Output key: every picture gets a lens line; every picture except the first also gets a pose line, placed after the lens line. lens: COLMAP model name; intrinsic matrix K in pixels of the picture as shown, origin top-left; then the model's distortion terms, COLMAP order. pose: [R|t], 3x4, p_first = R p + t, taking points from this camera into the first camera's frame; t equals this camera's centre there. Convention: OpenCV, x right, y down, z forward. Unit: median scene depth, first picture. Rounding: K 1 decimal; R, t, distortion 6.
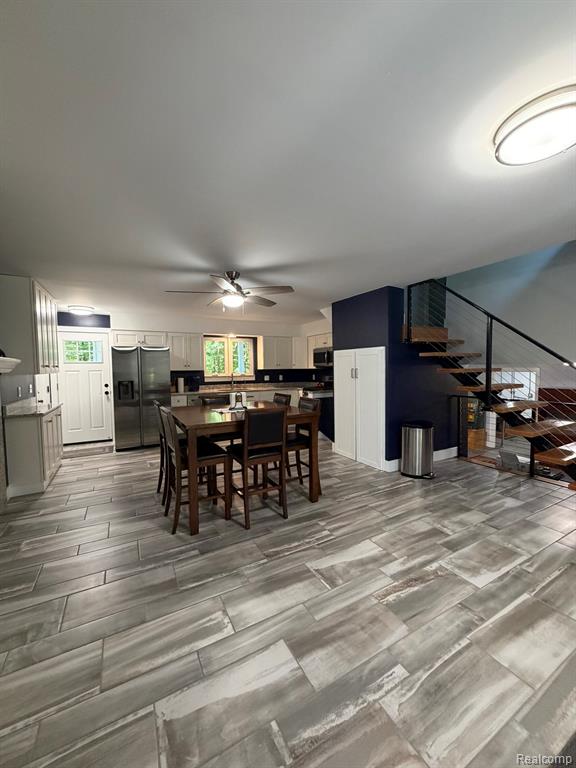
lens RADIAL K [[307.1, 0, 285.0], [0, 307.1, 386.2], [0, 0, 1]] dist [-0.000389, 0.000810]
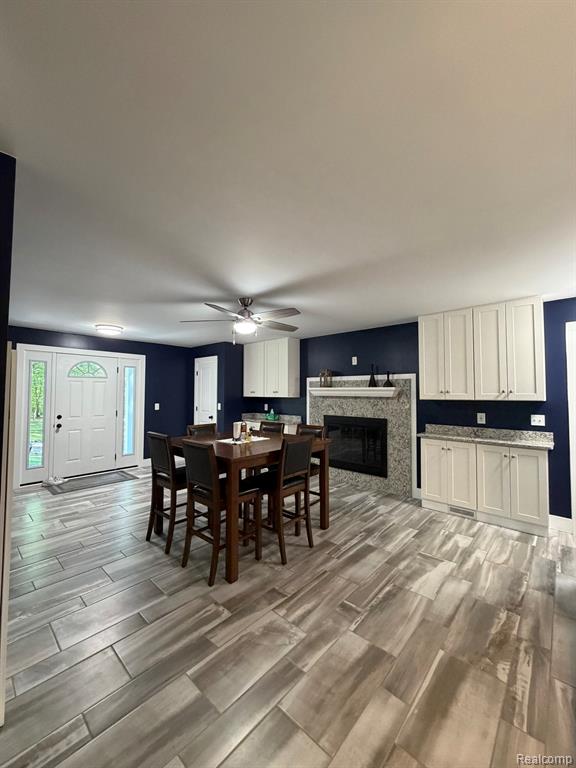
lens RADIAL K [[307.1, 0, 286.4], [0, 307.1, 383.4], [0, 0, 1]] dist [-0.000389, 0.000810]
pose [[-0.948247, -0.008541, -0.317418, 0.034380], [-0.017199, 0.999552, 0.024485, -0.175652], [0.317067, 0.028677, -0.947969, 2.873864]]
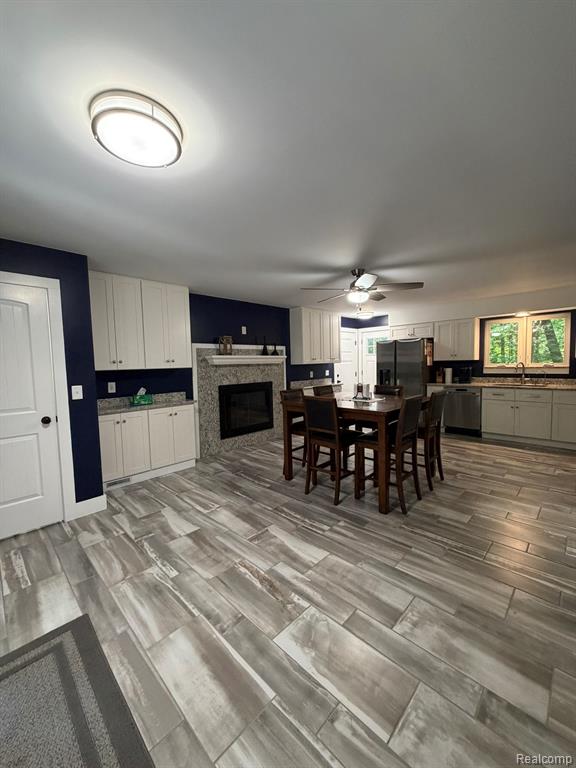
lens RADIAL K [[307.1, 0, 292.1], [0, 307.1, 381.9], [0, 0, 1]] dist [-0.000389, 0.000810]
pose [[0.291832, 0.064744, -0.954276, 1.173493], [-0.038551, 0.997692, 0.055900, -0.051815], [0.955693, 0.020475, 0.293654, 0.685461]]
